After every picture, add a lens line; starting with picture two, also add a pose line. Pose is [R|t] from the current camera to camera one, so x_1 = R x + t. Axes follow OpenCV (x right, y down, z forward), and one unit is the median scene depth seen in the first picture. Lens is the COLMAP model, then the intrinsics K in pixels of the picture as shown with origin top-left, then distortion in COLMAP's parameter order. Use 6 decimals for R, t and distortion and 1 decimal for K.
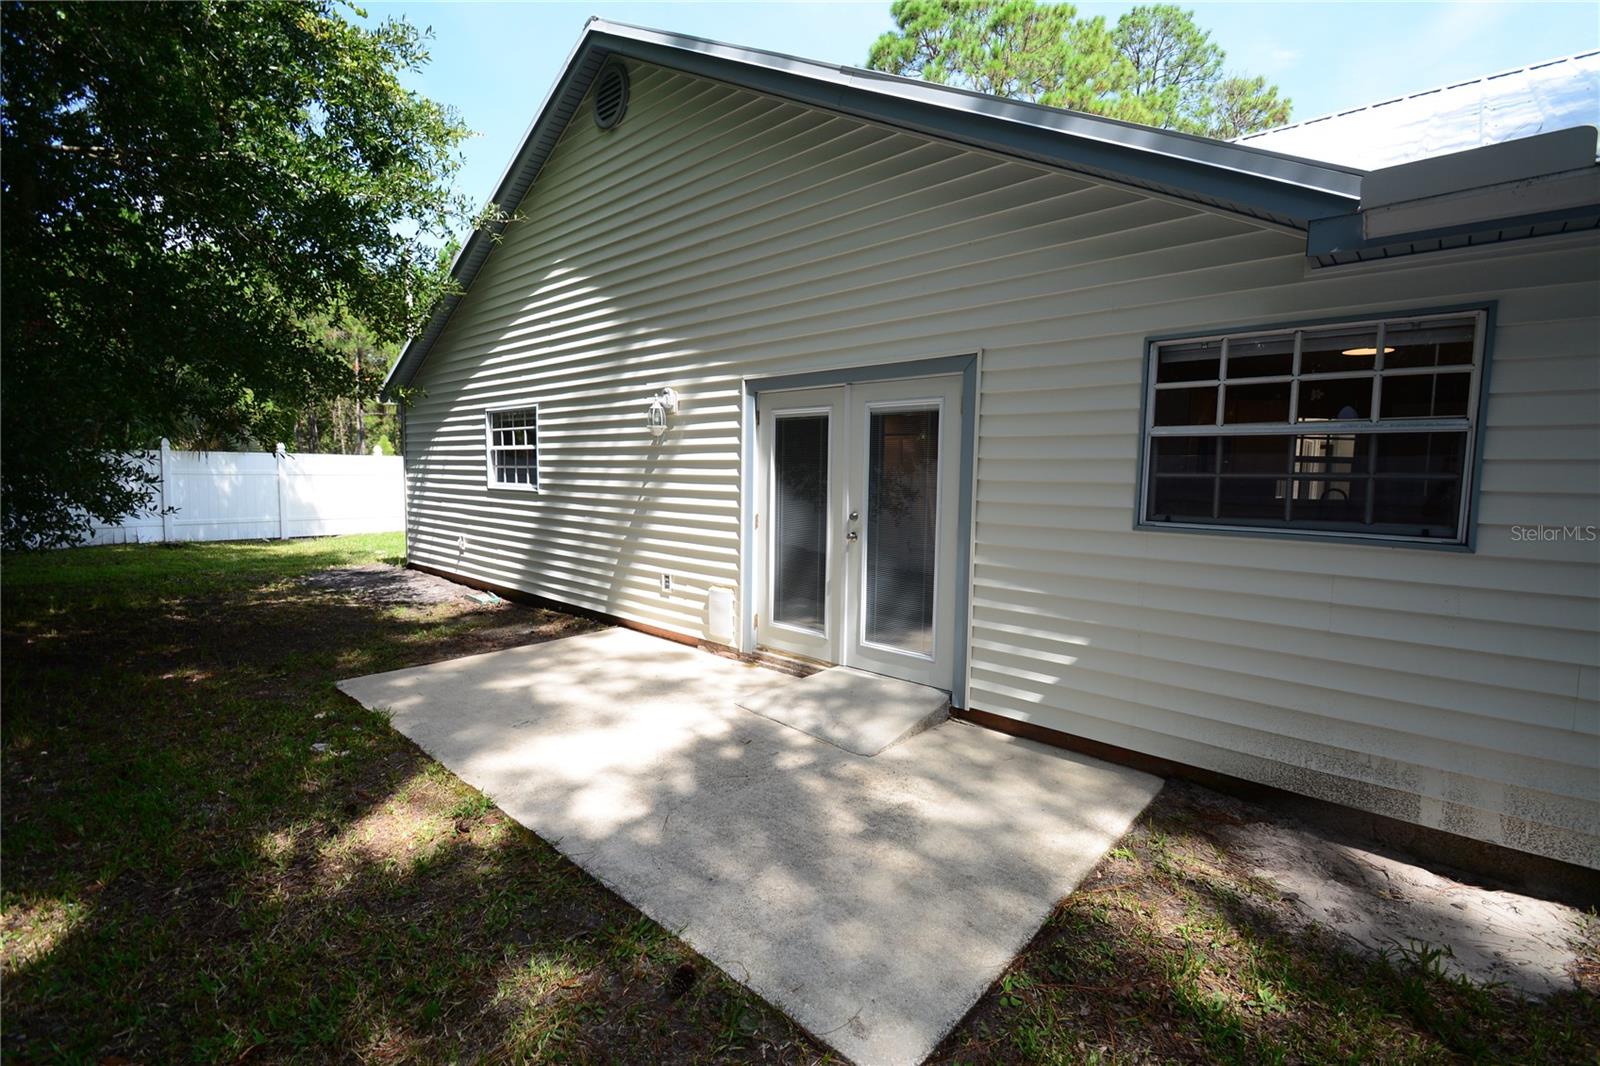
lens RADIAL K [[701.1, 0, 804.9], [0, 701.1, 532.7], [0, 0, 1]] dist [0.010626, -0.013926]
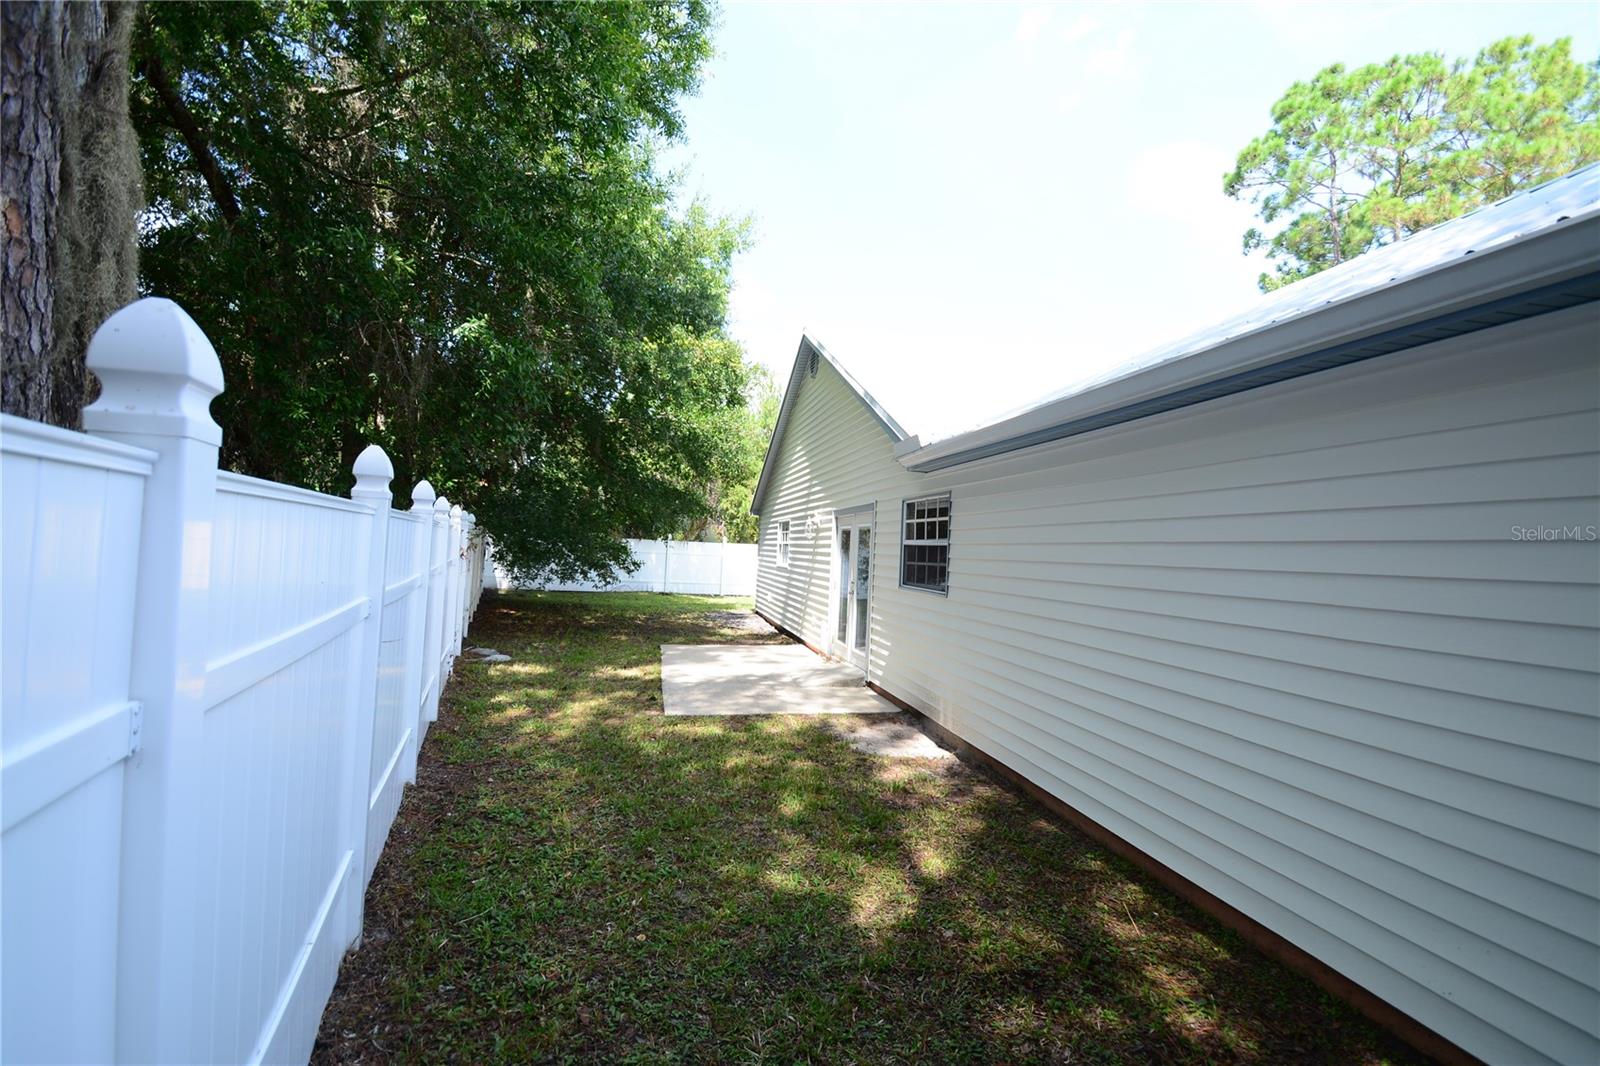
lens RADIAL K [[701.1, 0, 796.7], [0, 701.1, 533.1], [0, 0, 1]] dist [0.010626, -0.013926]
pose [[0.809175, 0.009833, -0.587485, 0.770115], [-0.086777, 0.990895, -0.102938, 0.038679], [0.581124, 0.134275, 0.802661, -0.468145]]
